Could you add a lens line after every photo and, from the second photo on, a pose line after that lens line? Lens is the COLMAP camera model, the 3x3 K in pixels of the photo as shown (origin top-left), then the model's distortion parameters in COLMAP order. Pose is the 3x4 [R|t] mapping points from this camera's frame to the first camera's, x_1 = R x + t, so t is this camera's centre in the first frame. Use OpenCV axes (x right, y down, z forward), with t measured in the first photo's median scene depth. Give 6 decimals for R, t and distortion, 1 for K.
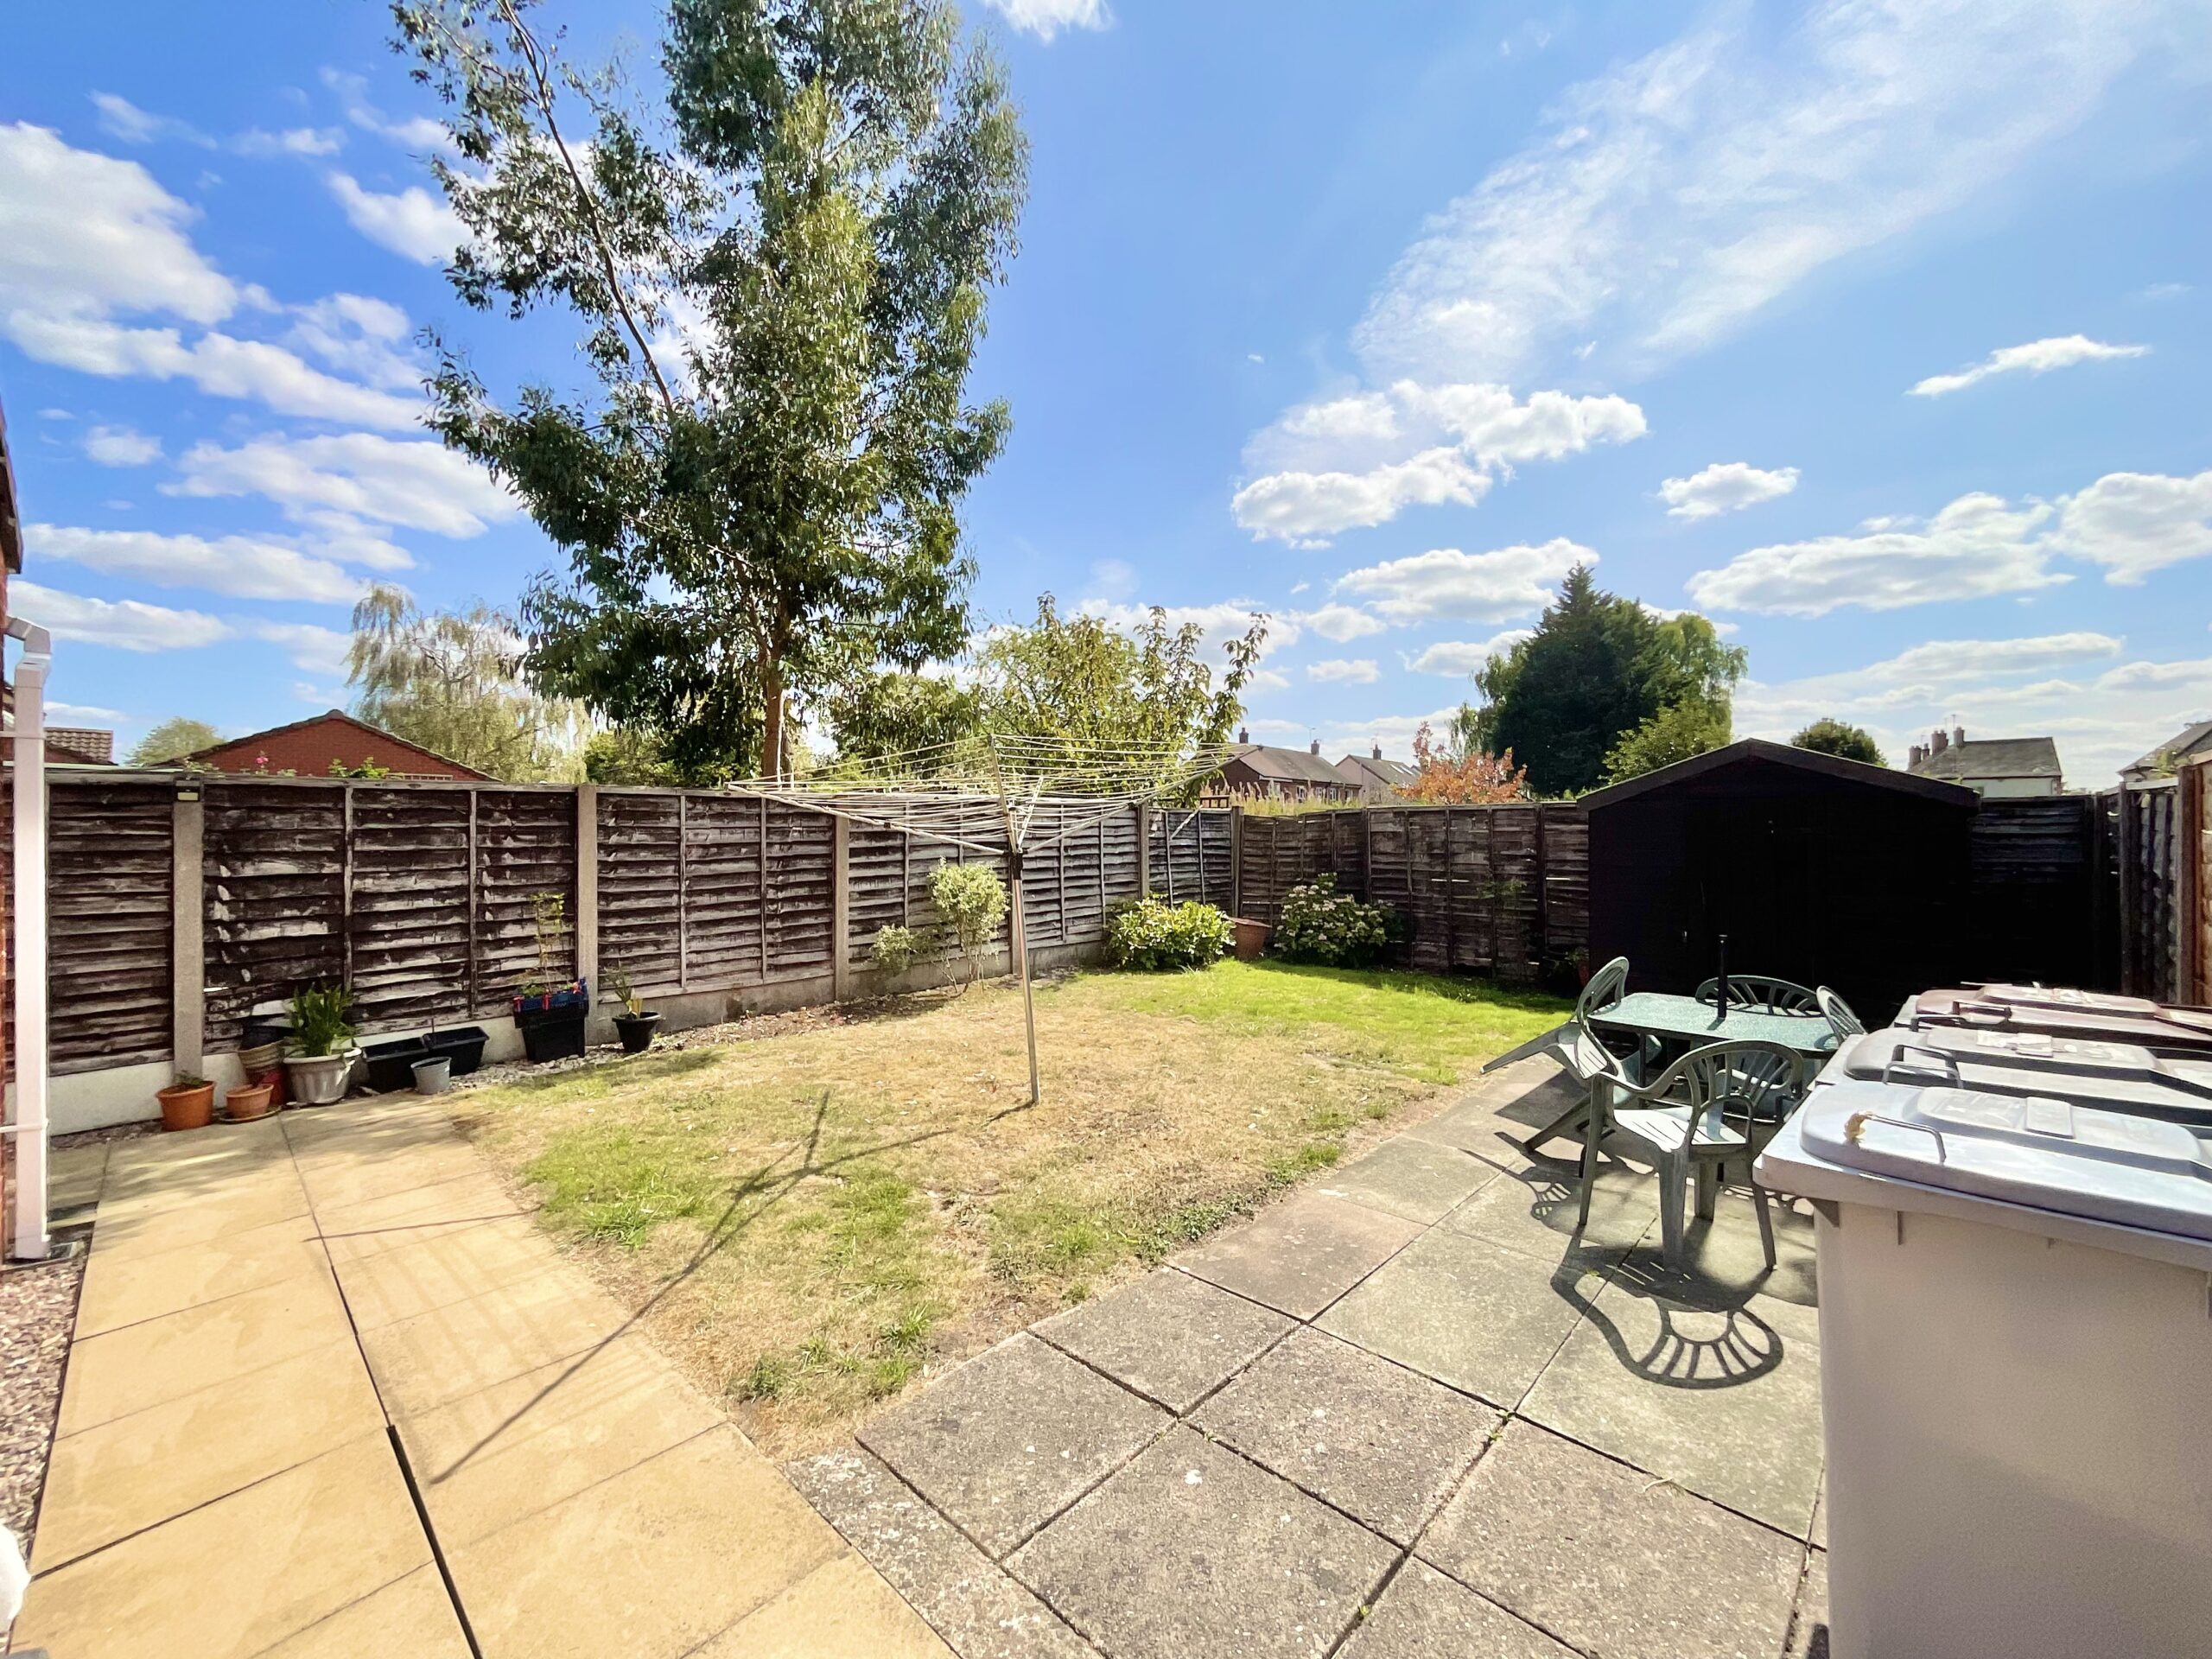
lens RADIAL K [[899.5, 0, 1108.2], [0, 899.5, 826.8], [0, 0, 1]] dist [0.003597, 0.000491]
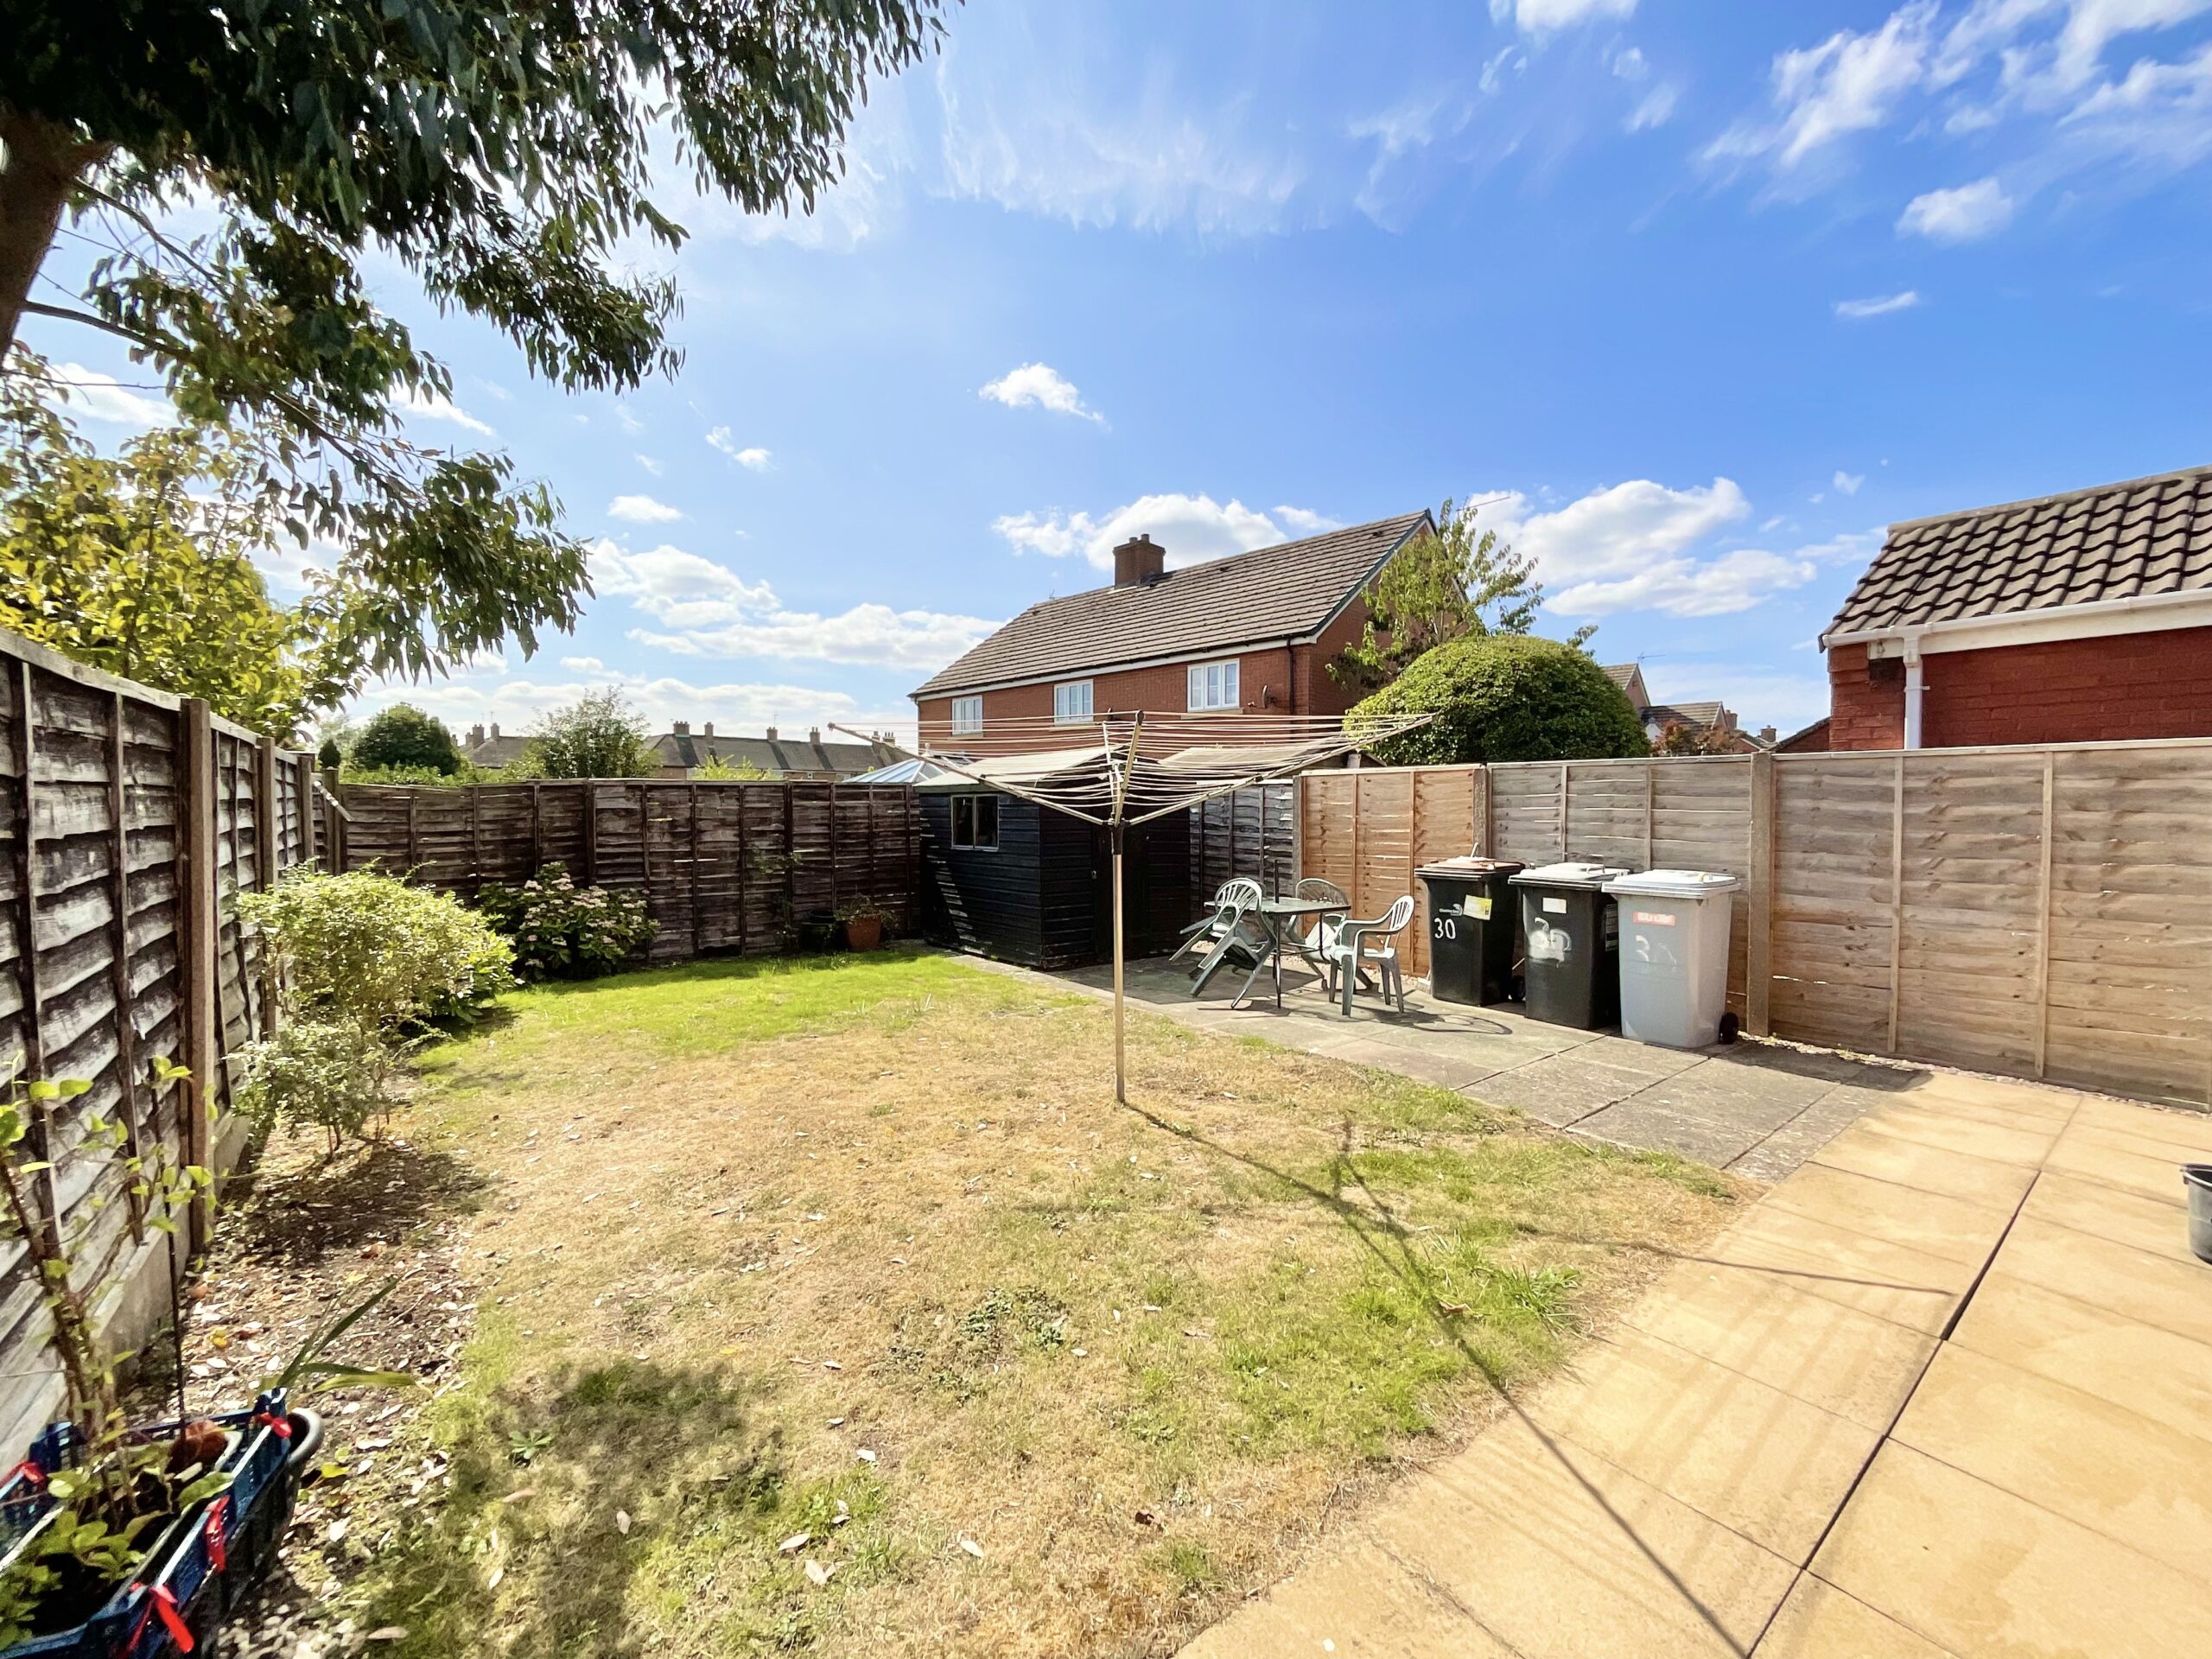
lens RADIAL K [[899.3, 0, 1096.6], [0, 899.3, 830.9], [0, 0, 1]] dist [0.000668, -0.000207]
pose [[0.149485, -0.025204, 0.988443, -1.178584], [0.003967, 0.999682, 0.024890, 0.017869], [-0.988756, 0.000201, 0.149537, 1.088823]]
